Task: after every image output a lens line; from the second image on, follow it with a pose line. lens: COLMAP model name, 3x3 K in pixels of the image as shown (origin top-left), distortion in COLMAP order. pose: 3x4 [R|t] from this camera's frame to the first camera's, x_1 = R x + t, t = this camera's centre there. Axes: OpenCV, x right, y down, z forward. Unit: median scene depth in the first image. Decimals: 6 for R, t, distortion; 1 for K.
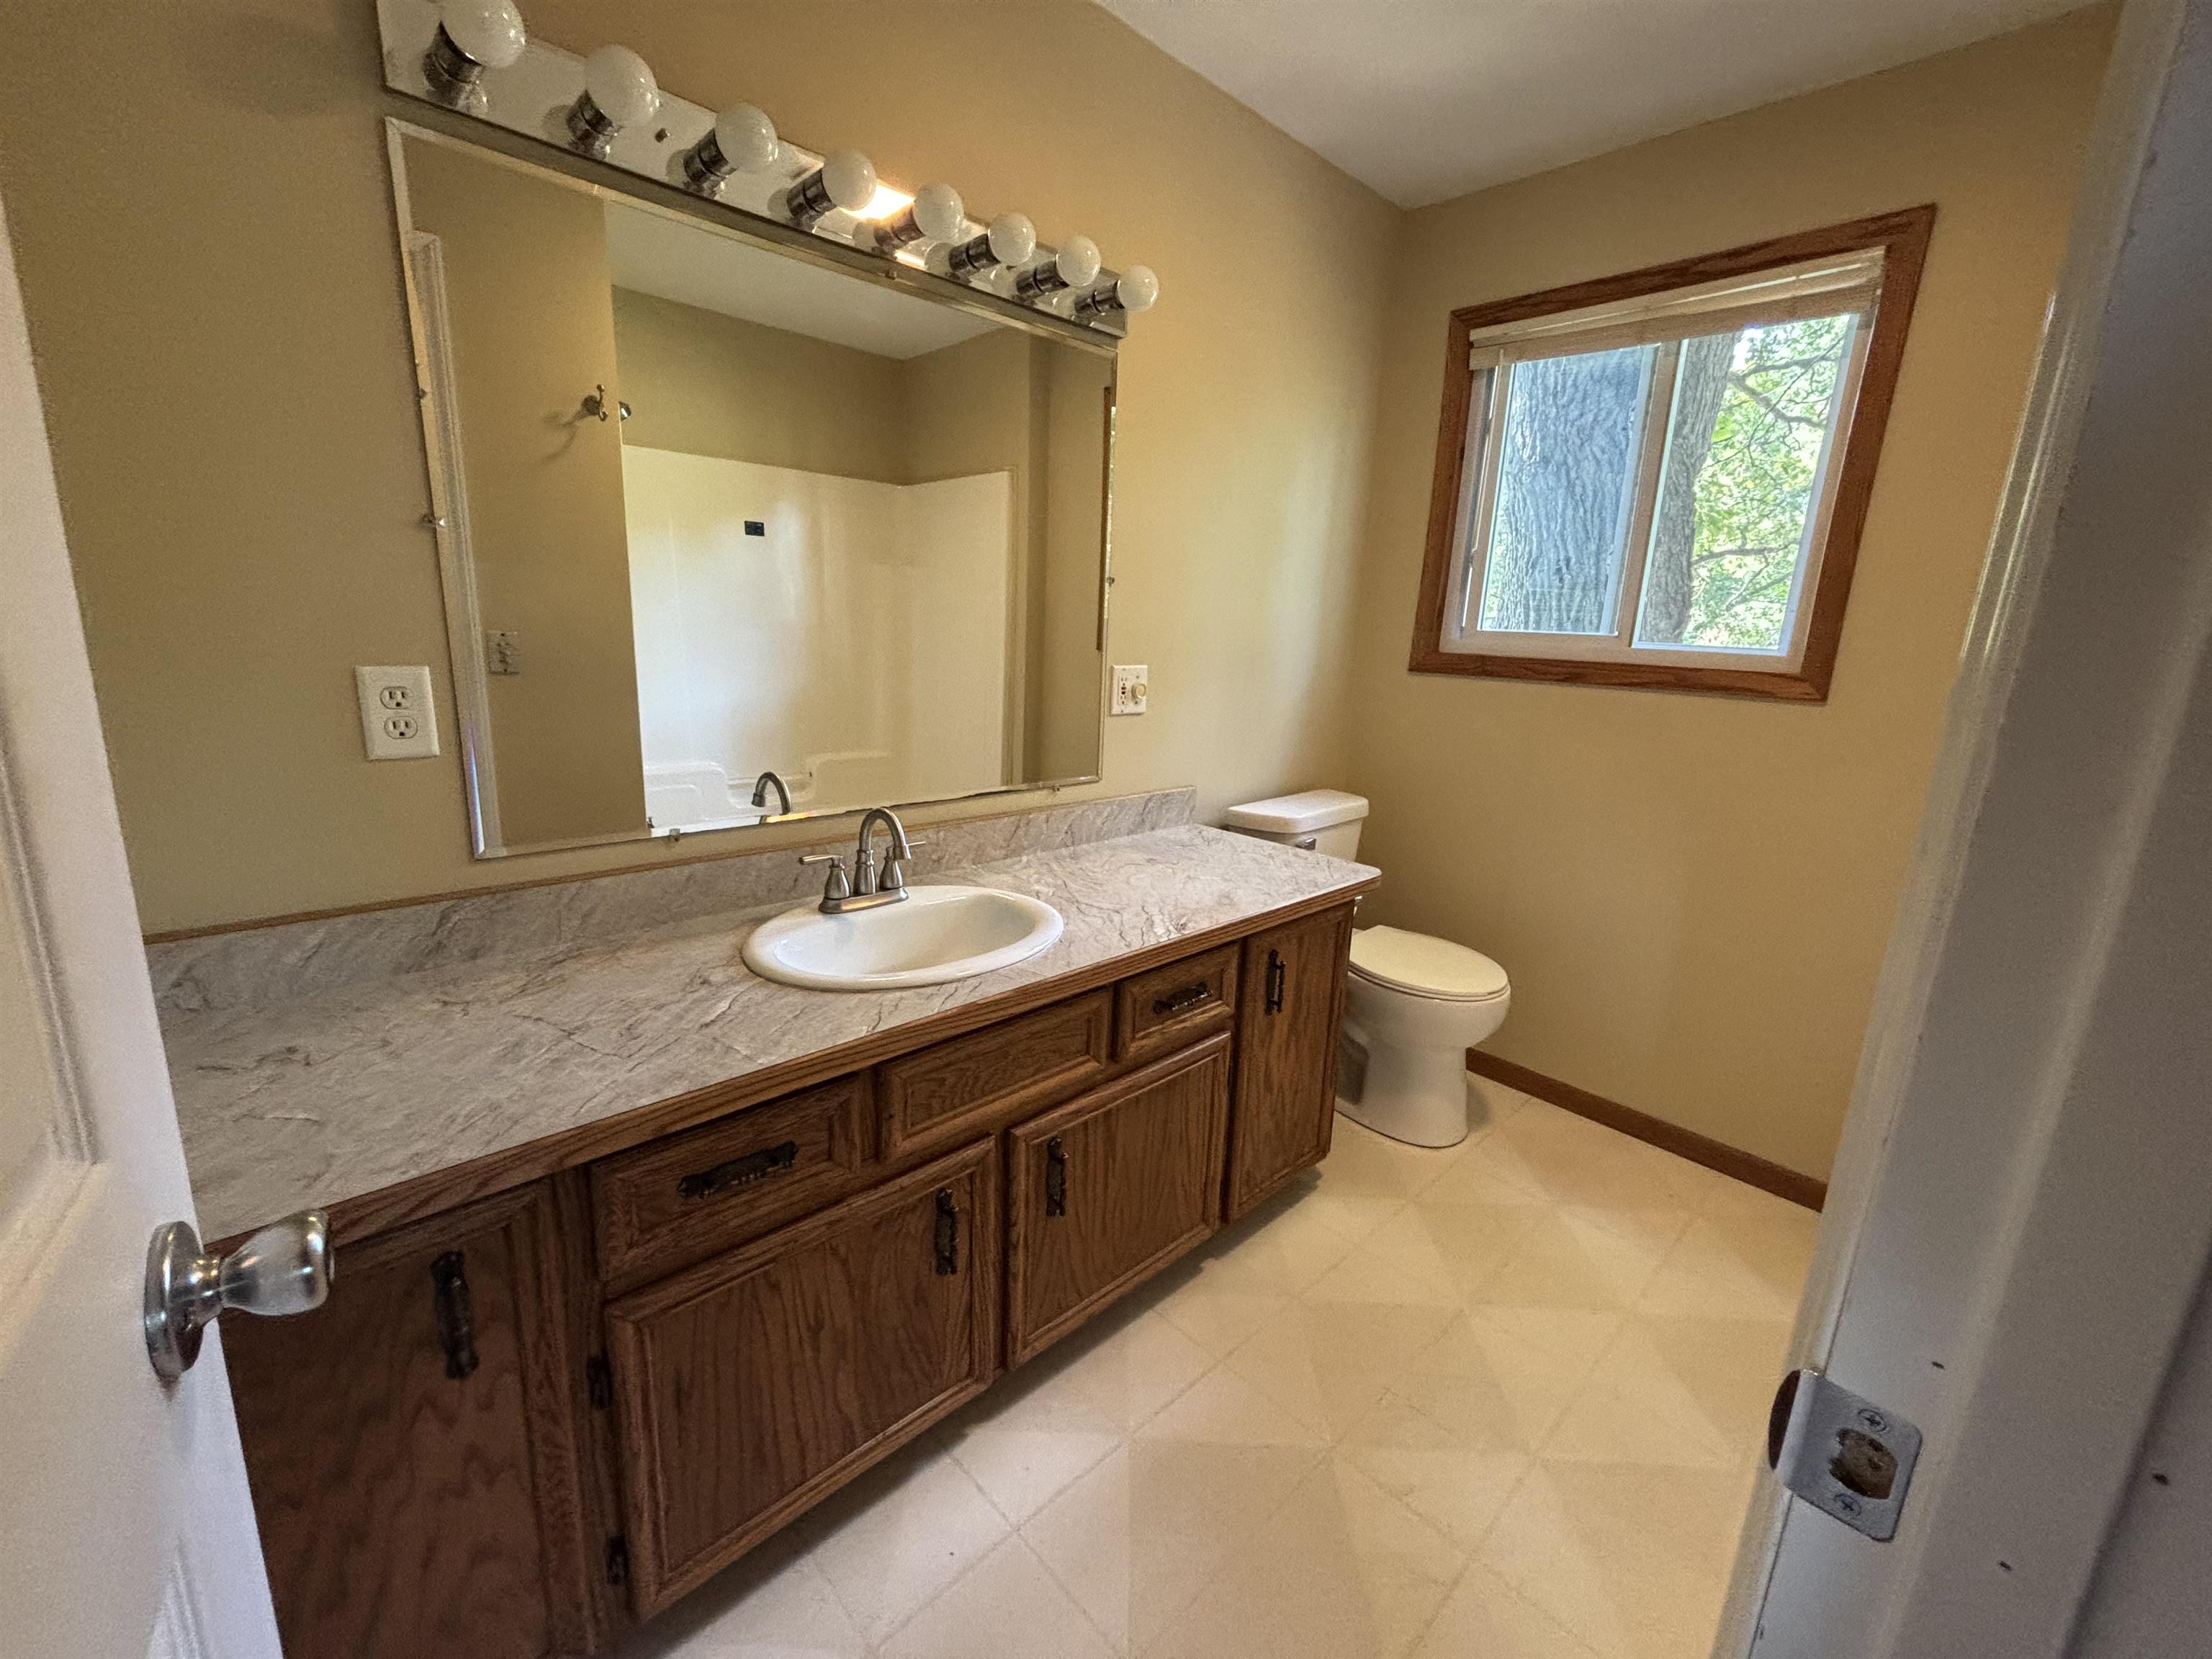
lens RADIAL K [[899.3, 0, 1101.4], [0, 899.3, 826.5], [0, 0, 1]] dist [-0.001515, -0.000092]
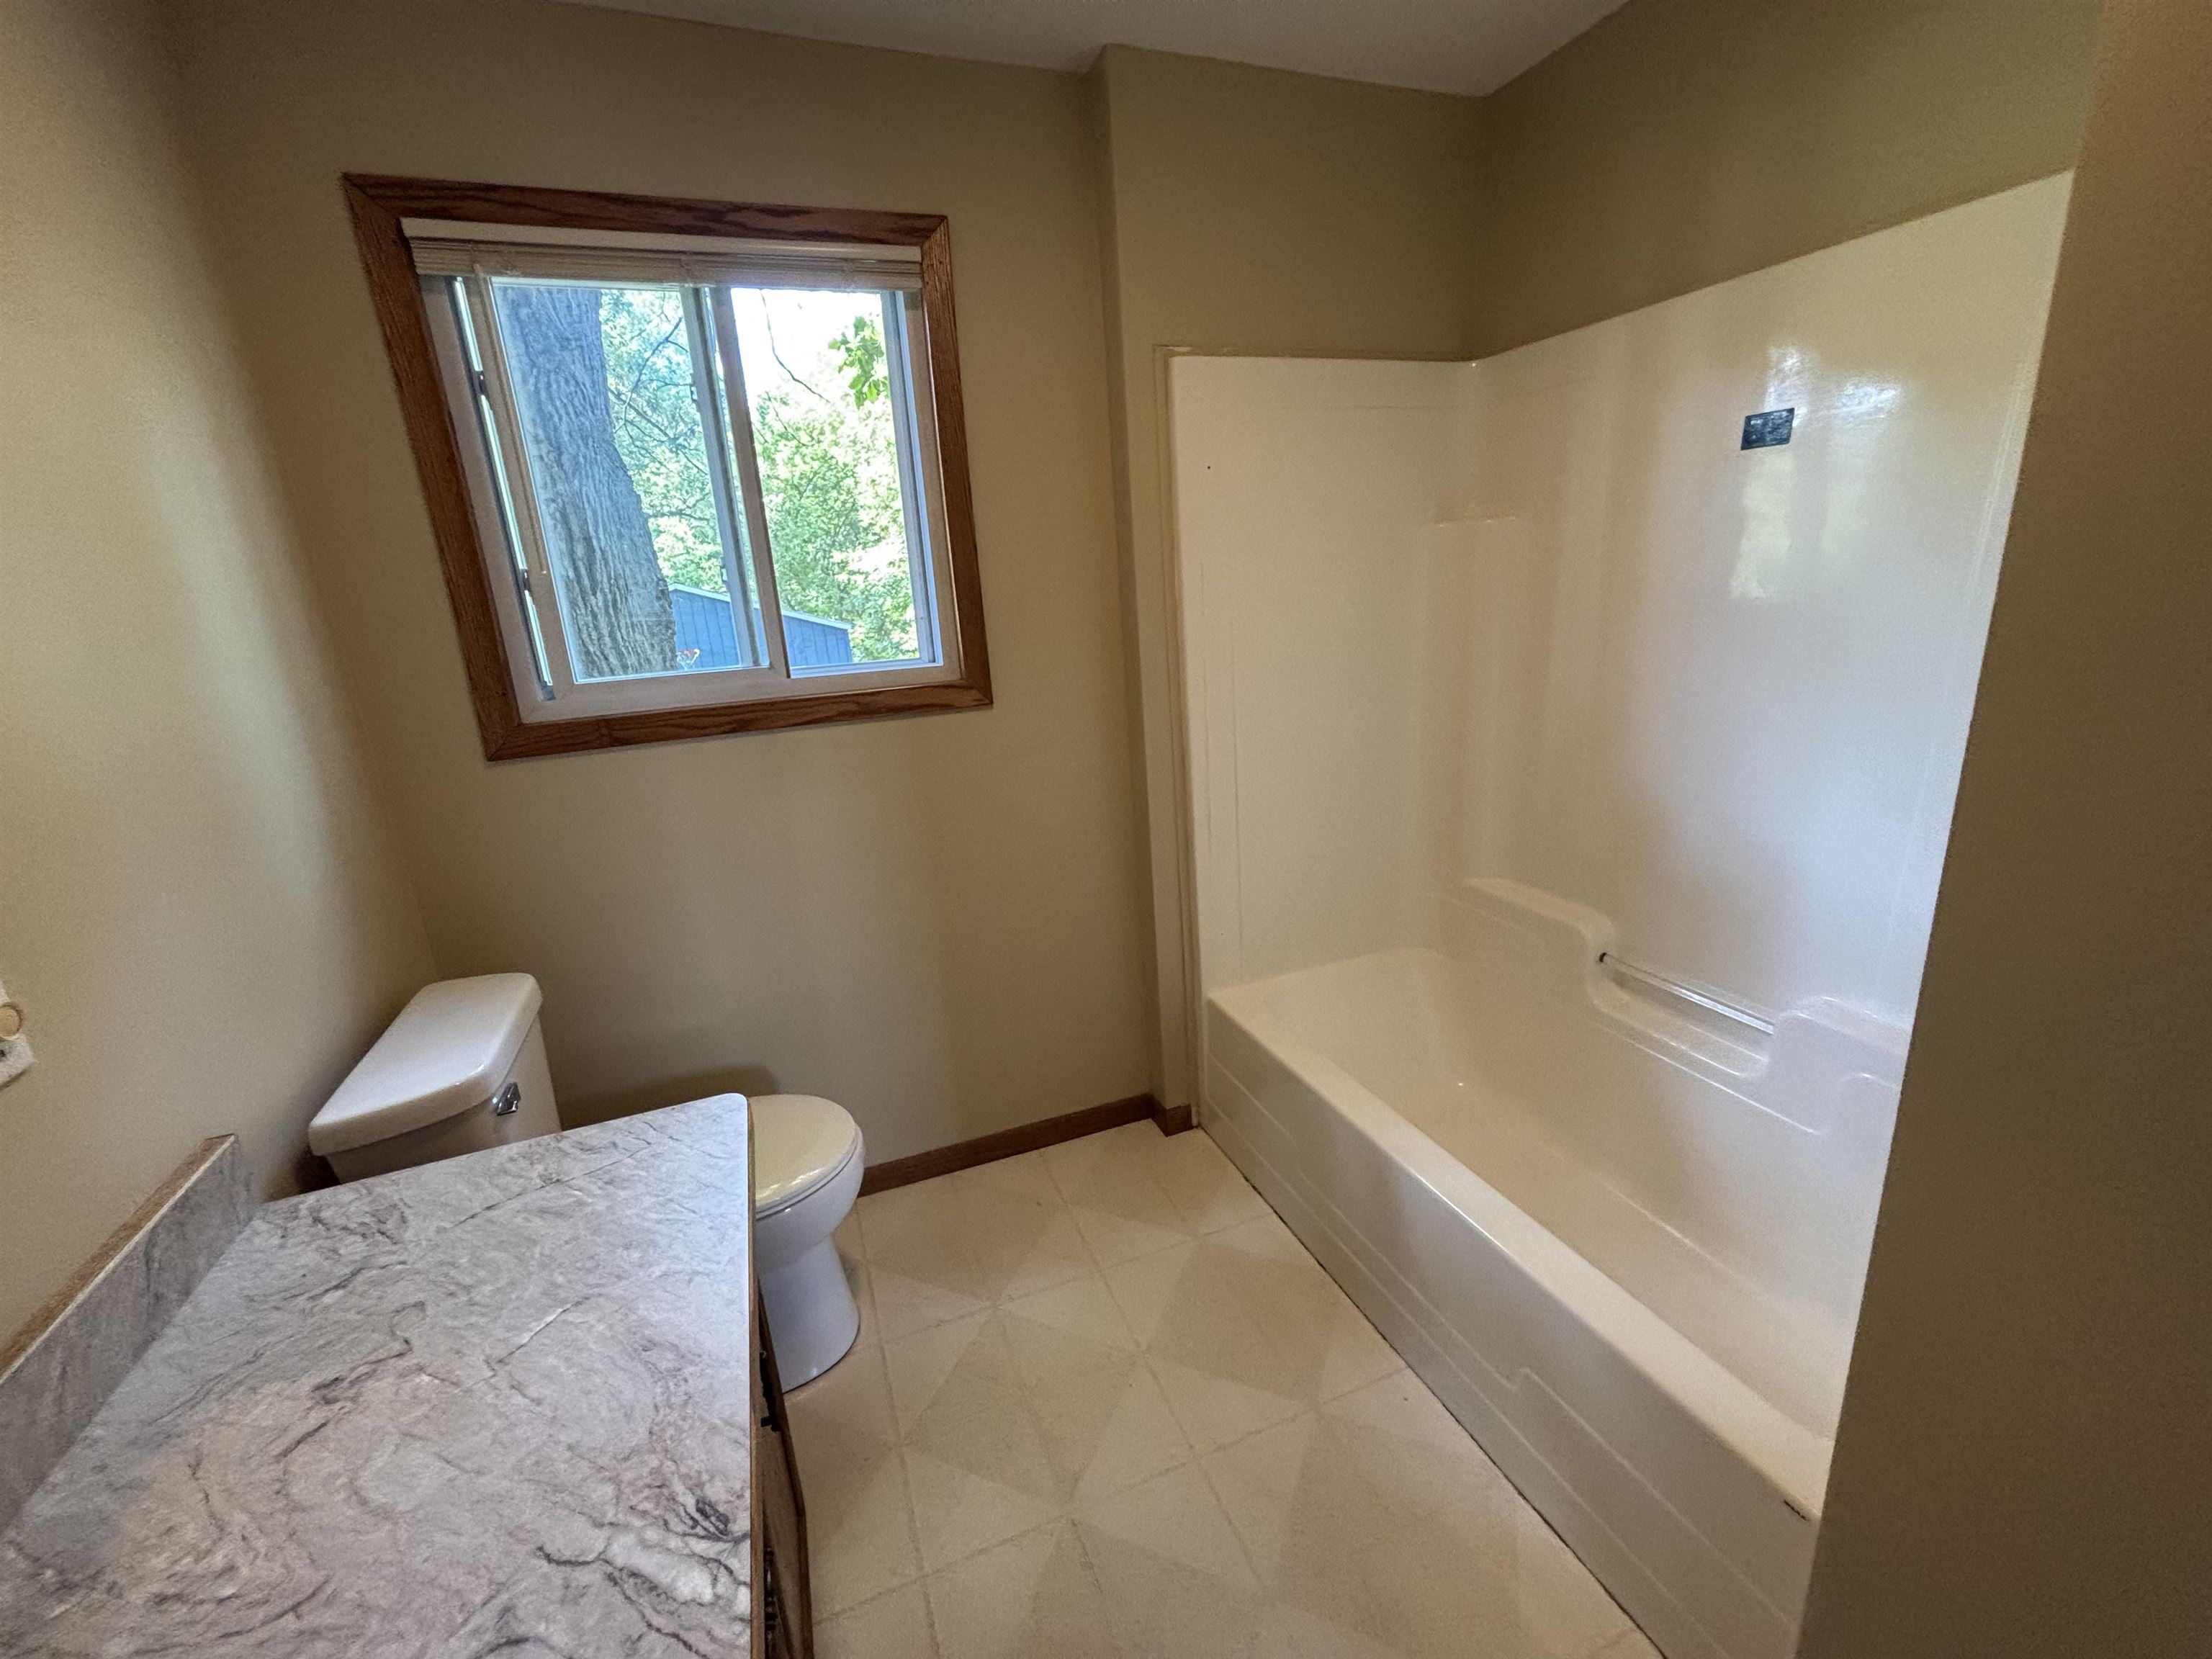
lens RADIAL K [[899.3, 0, 1108.3], [0, 899.3, 824.9], [0, 0, 1]] dist [-0.001515, -0.000092]
pose [[0.371756, -0.309691, 0.875151, -0.087324], [0.284079, 0.935442, 0.210352, -0.180702], [-0.883797, 0.170413, 0.435733, 0.436042]]
